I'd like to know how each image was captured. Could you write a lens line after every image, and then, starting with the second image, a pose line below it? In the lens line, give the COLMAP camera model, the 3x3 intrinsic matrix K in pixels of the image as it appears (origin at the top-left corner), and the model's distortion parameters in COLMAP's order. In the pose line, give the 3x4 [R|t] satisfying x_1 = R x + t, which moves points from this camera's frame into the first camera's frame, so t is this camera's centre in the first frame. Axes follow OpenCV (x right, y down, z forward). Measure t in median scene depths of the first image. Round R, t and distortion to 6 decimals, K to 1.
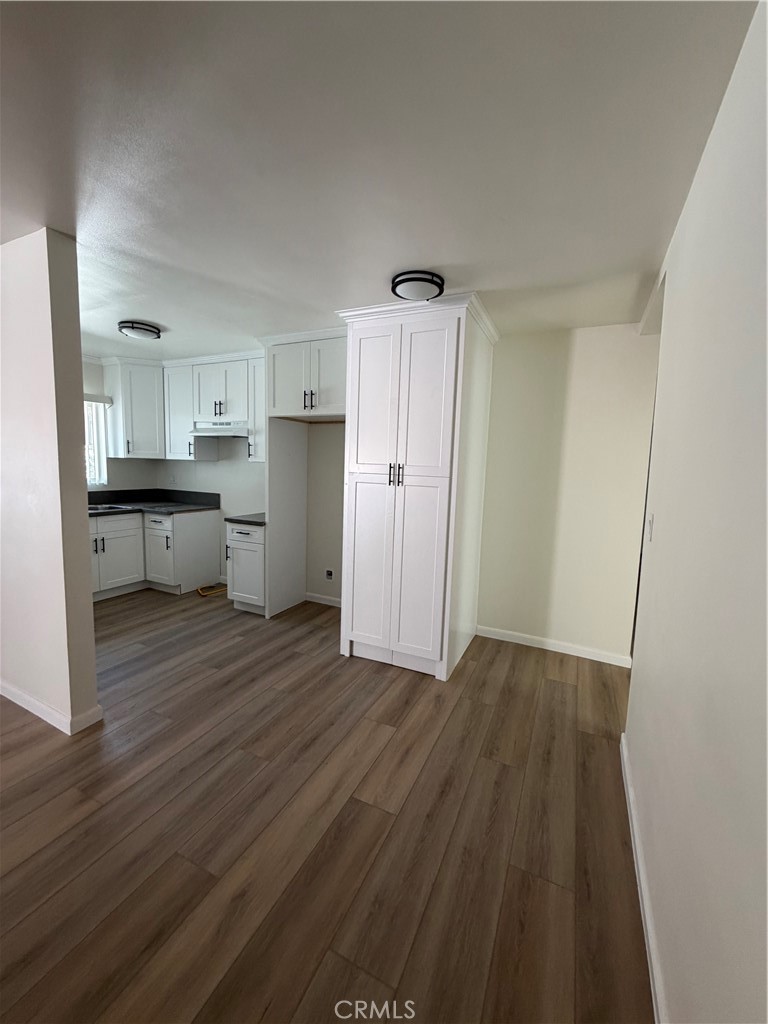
lens RADIAL K [[408.7, 0, 388.4], [0, 408.7, 509.0], [0, 0, 1]] dist [-0.000157, 0.000171]
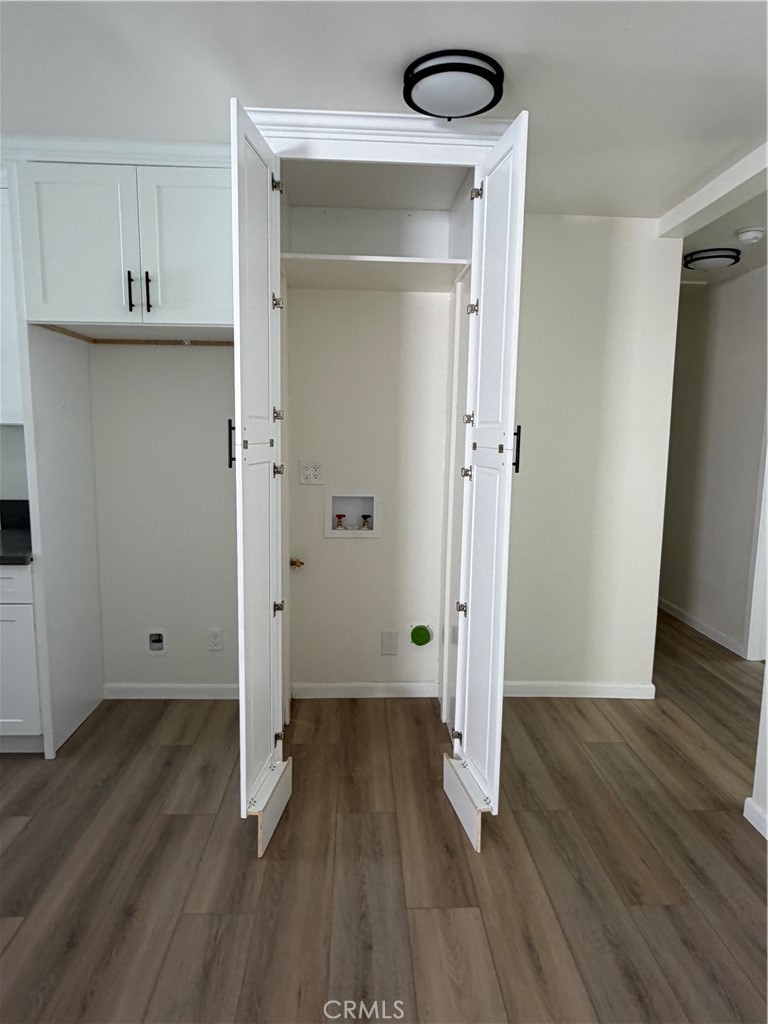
lens RADIAL K [[619.0, 0, 382.5], [0, 619.0, 512.7], [0, 0, 1]] dist [0.002040, -0.002477]
pose [[0.885941, -0.081820, 0.456524, -0.290806], [0.063350, 0.996439, 0.055649, -0.032417], [-0.459451, -0.020381, 0.887969, 0.222130]]
